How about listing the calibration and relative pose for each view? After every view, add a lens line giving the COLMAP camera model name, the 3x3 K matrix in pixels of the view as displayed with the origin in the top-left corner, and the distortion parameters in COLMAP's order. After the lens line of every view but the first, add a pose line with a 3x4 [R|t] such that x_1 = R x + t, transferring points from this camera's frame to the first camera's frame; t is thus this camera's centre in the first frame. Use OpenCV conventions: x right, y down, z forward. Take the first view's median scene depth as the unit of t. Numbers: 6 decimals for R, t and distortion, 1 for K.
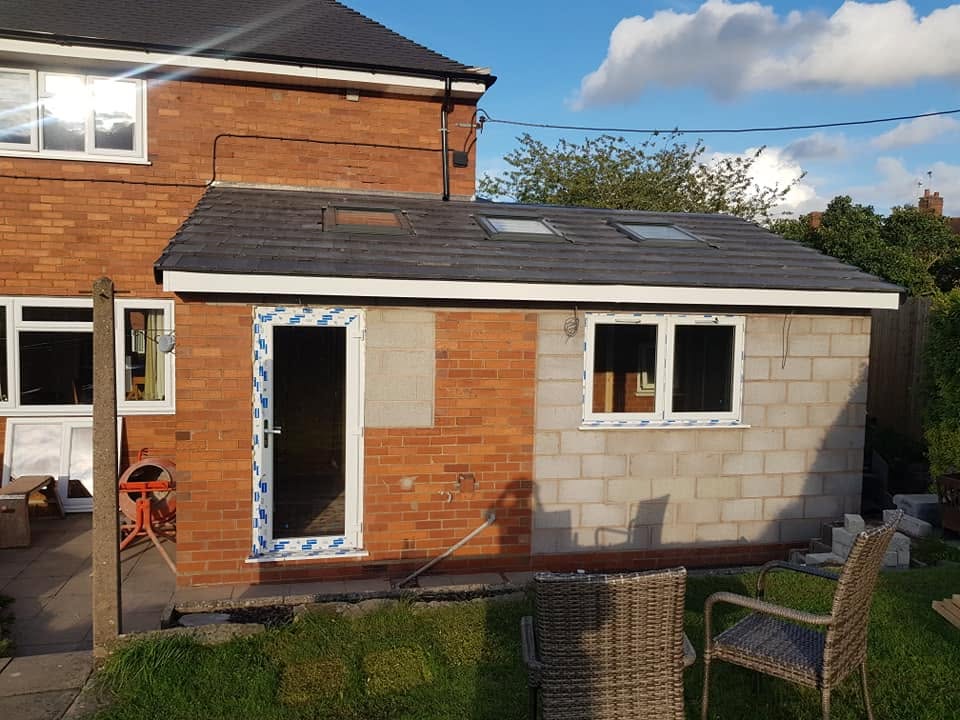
lens RADIAL K [[735.7, 0, 475.5], [0, 735.7, 360.6], [0, 0, 1]] dist [0.083482, -0.145121]
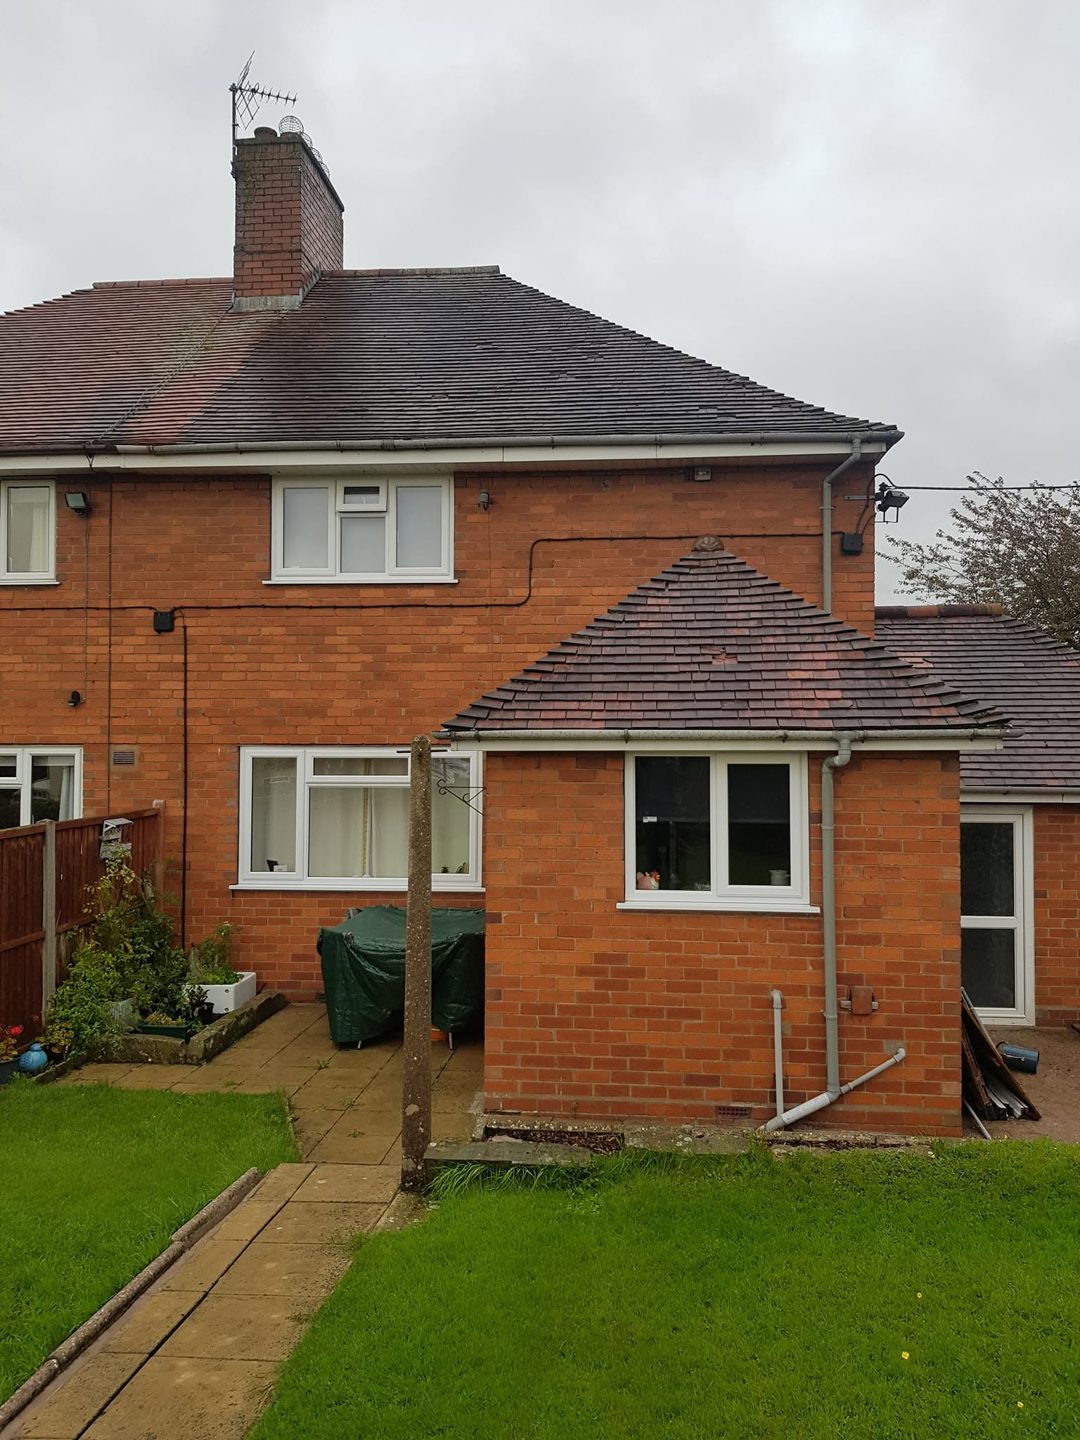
lens RADIAL K [[1095.0, 0, 554.1], [0, 1095.0, 717.9], [0, 0, 1]] dist [0.093266, -0.148933]
pose [[0.952060, -0.023858, -0.304980, 0.029683], [-0.004499, 0.995754, -0.091941, -0.004759], [0.305879, 0.088905, 0.947910, -0.099851]]
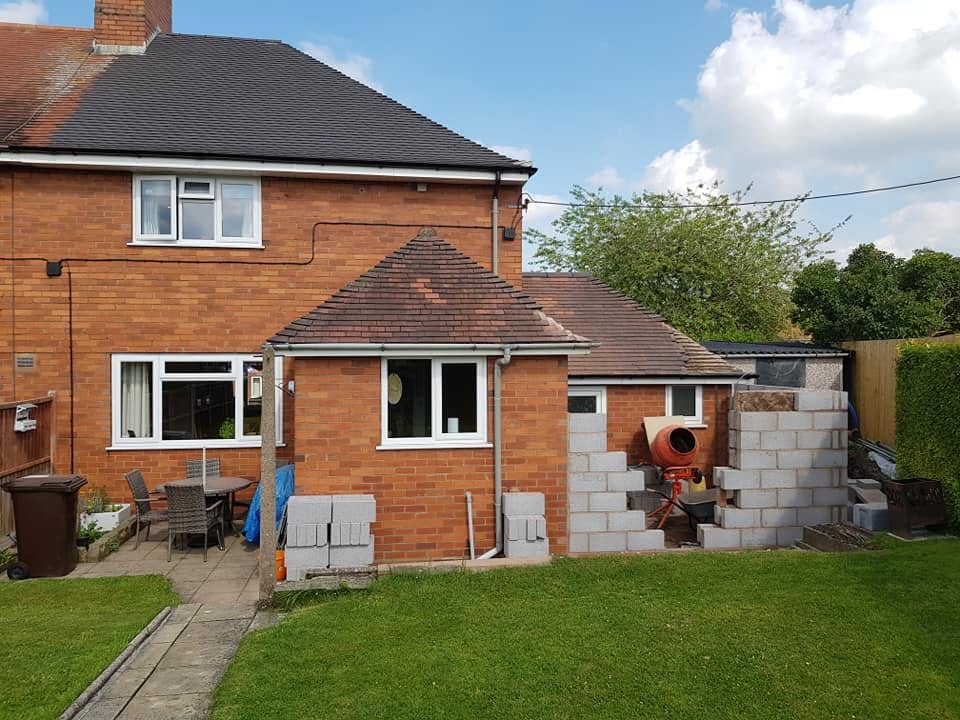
lens RADIAL K [[730.0, 0, 483.8], [0, 730.0, 358.6], [0, 0, 1]] dist [0.093266, -0.148933]
pose [[0.997089, -0.019139, -0.073806, 0.025250], [0.014773, 0.998134, -0.059256, 0.004295], [0.074802, 0.057993, 0.995511, -0.213373]]
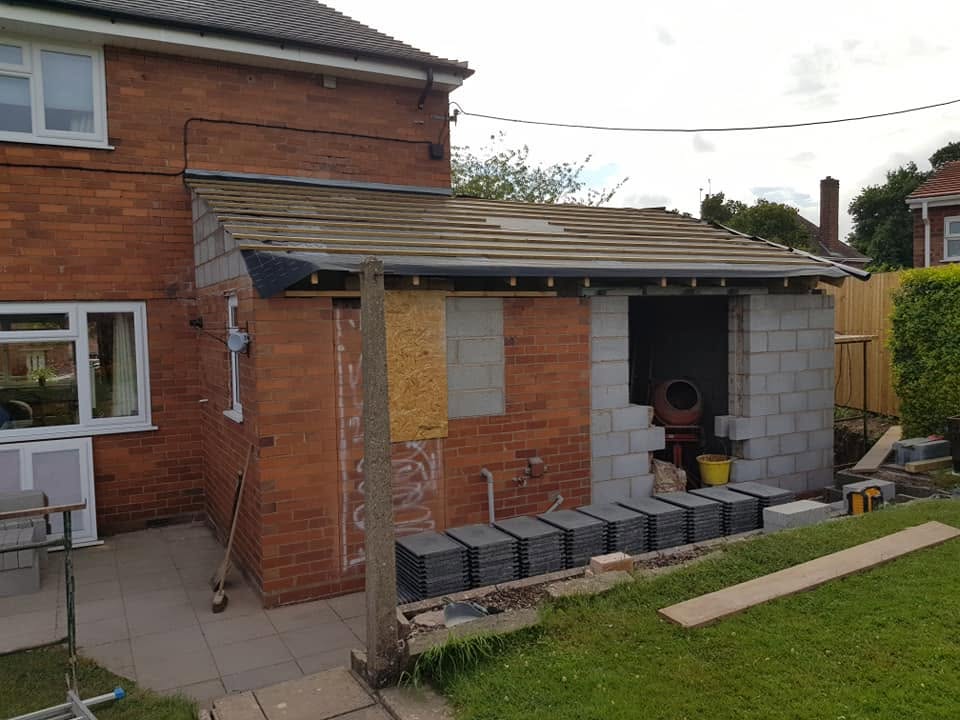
lens RADIAL K [[735.7, 0, 475.5], [0, 735.7, 360.6], [0, 0, 1]] dist [0.083482, -0.145121]
pose [[0.960833, -0.055066, 0.271601, -0.281673], [0.056993, 0.998374, 0.000791, 0.011055], [-0.271203, 0.014719, 0.962410, 0.035997]]
